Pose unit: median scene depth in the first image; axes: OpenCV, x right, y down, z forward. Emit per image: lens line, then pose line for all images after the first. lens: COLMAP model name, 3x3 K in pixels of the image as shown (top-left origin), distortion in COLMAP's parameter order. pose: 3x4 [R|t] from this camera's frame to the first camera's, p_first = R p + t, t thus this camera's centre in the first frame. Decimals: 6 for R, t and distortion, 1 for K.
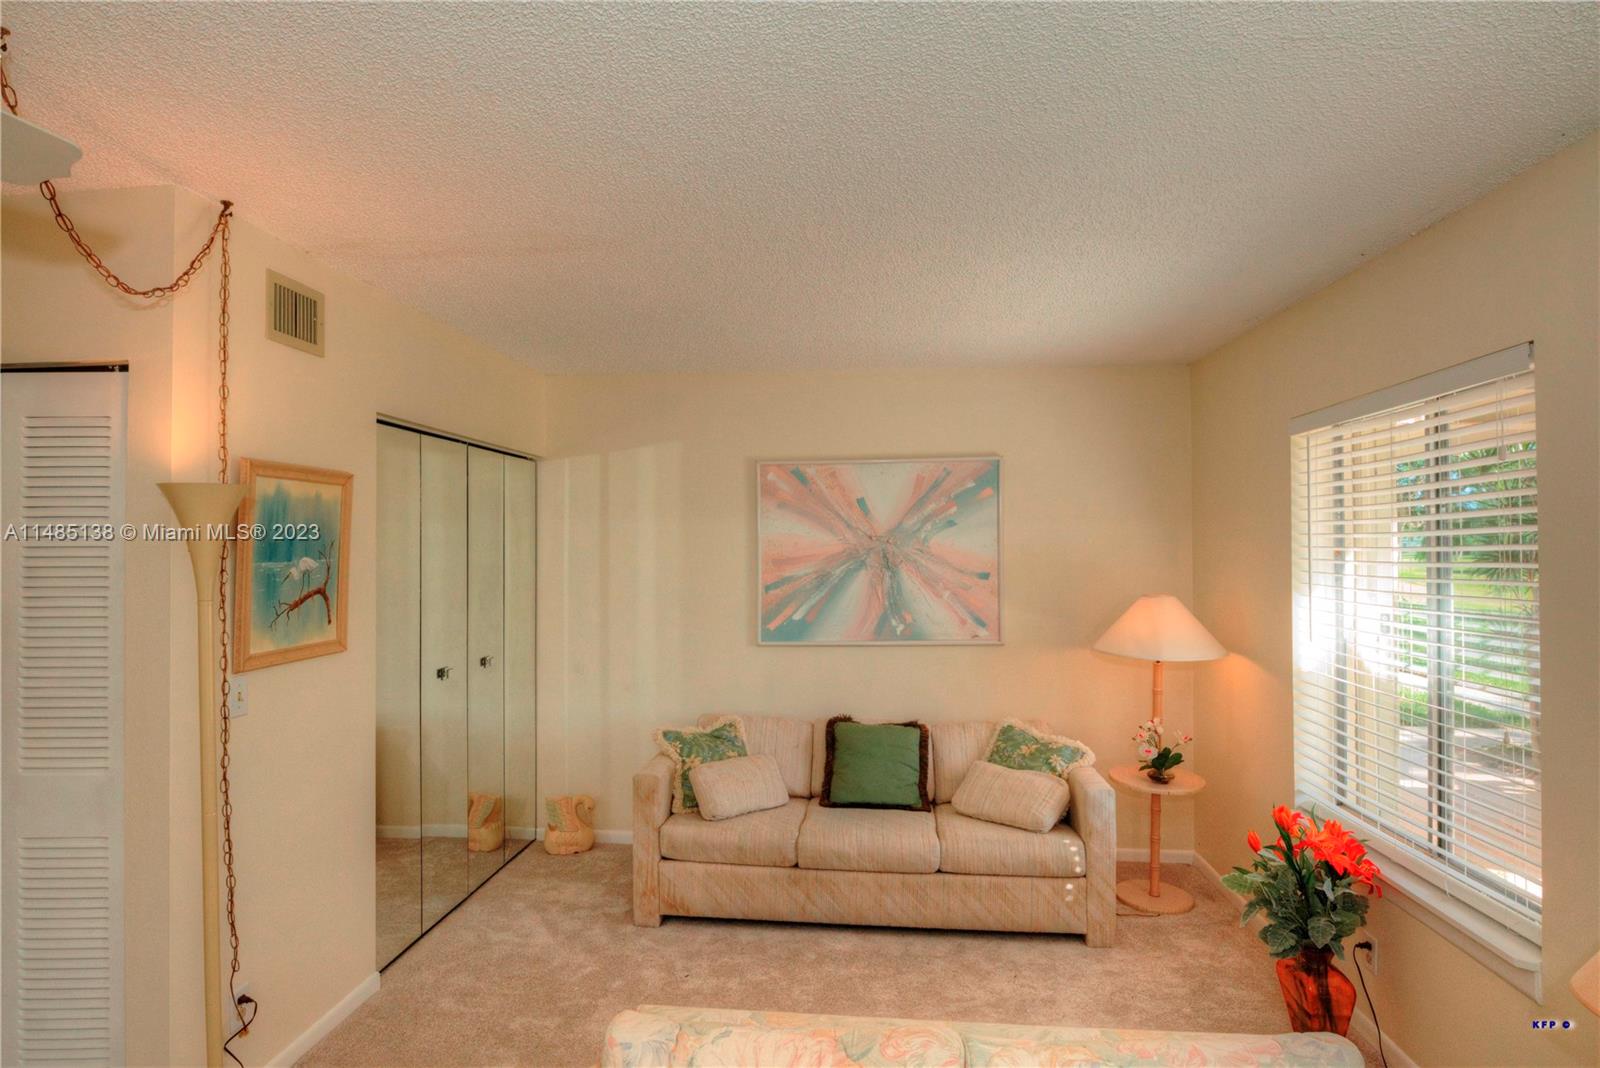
lens RADIAL K [[844.9, 0, 804.8], [0, 844.9, 533.0], [0, 0, 1]] dist [-0.021014, 0.001894]
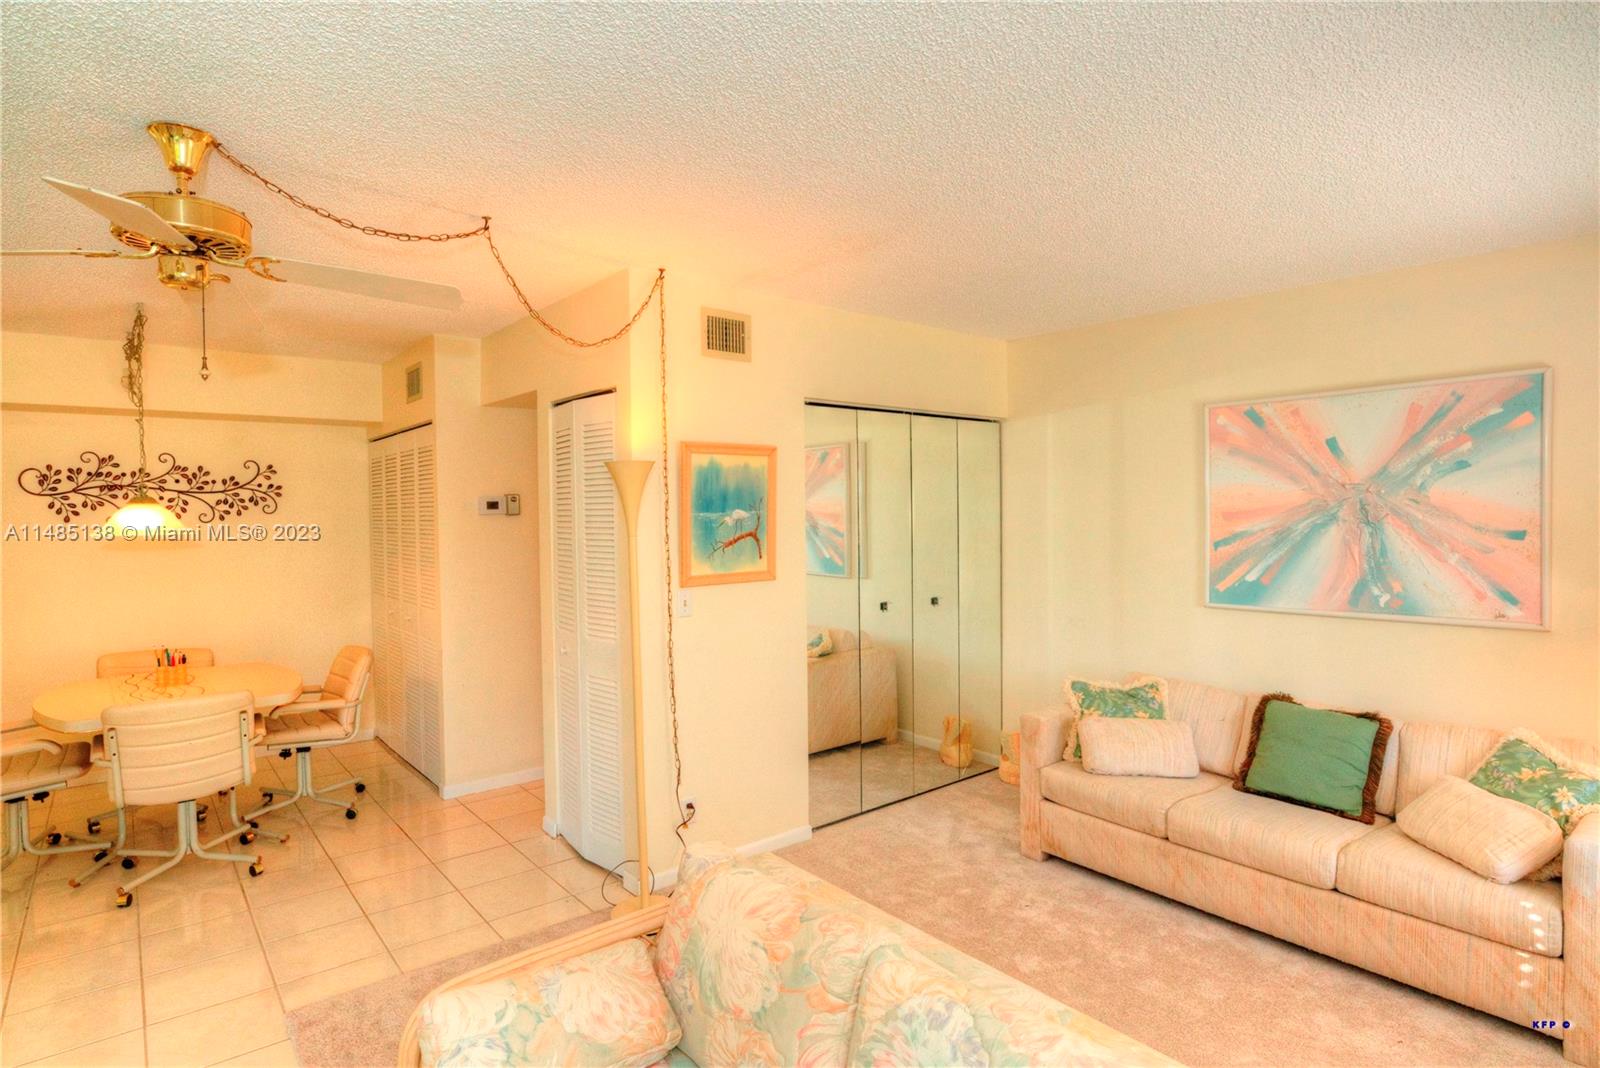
lens RADIAL K [[844.9, 0, 804.8], [0, 844.9, 533.0], [0, 0, 1]] dist [-0.021014, 0.001894]
pose [[0.702823, 0.015850, -0.711188, 0.330967], [0.019634, 0.998939, 0.041666, 0.008047], [0.711093, -0.043247, 0.701766, 0.065613]]
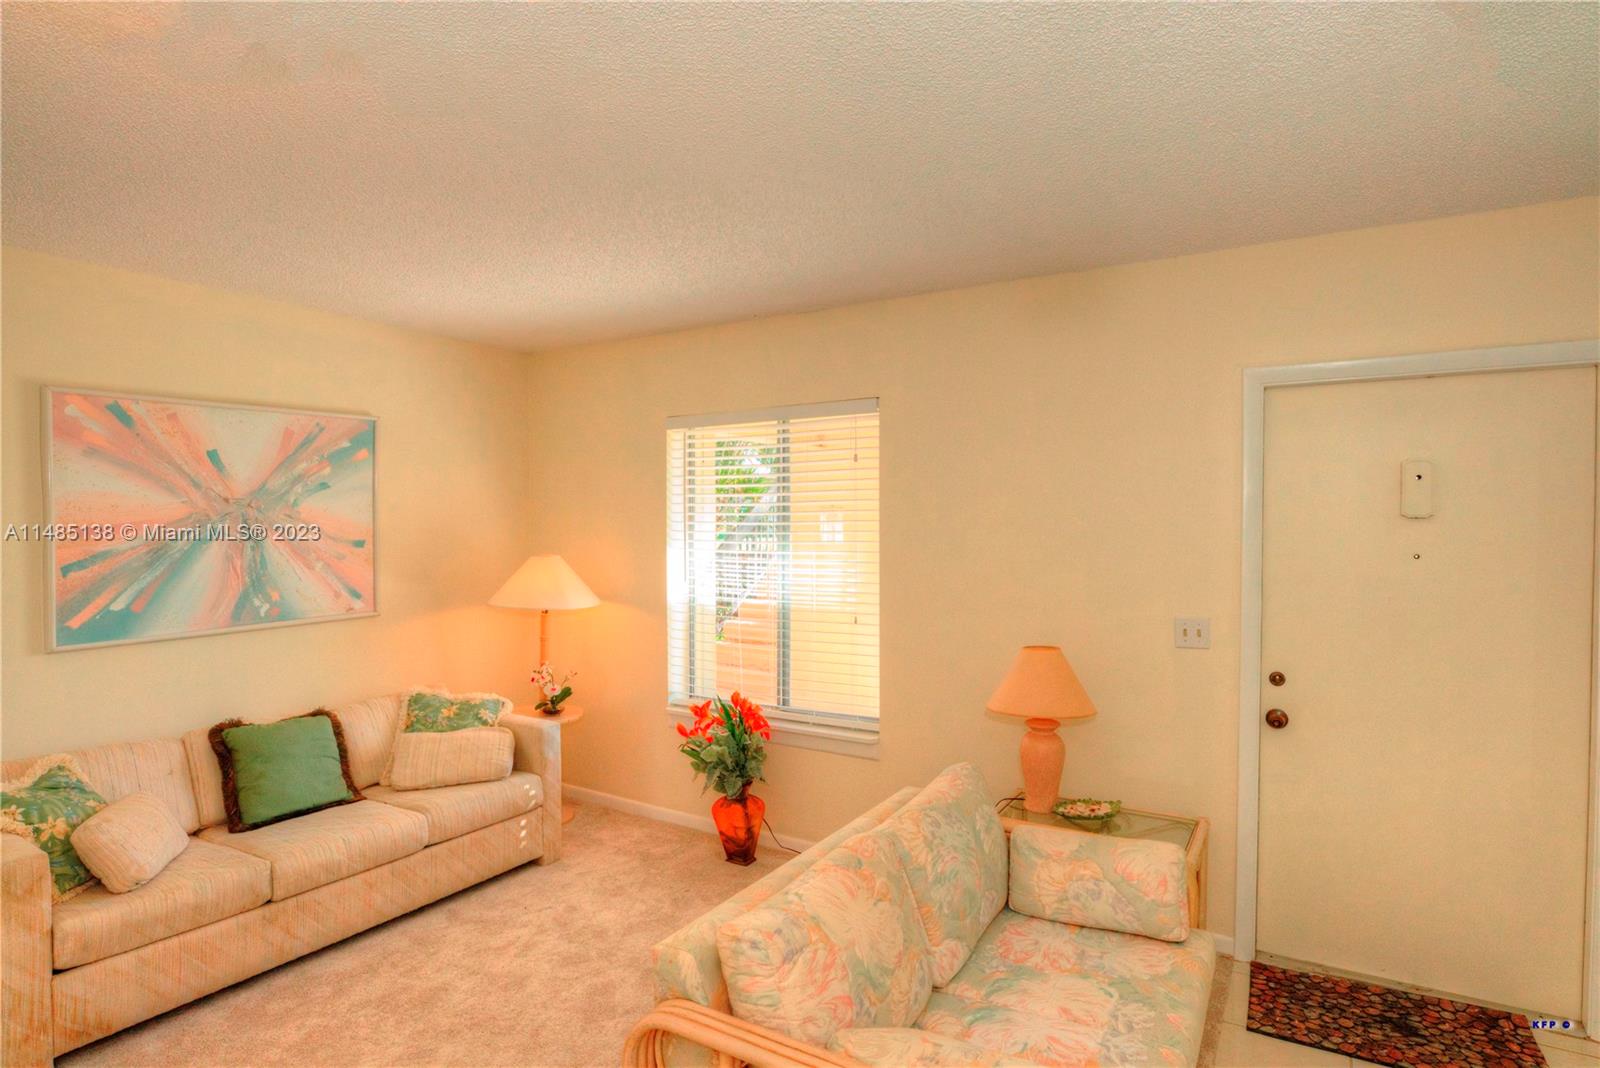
lens RADIAL K [[844.9, 0, 804.8], [0, 844.9, 533.0], [0, 0, 1]] dist [-0.021014, 0.001894]
pose [[0.445373, -0.013298, 0.895247, -0.450340], [-0.013379, 0.999679, 0.021505, 0.014229], [-0.895245, -0.021556, 0.445052, 0.169281]]
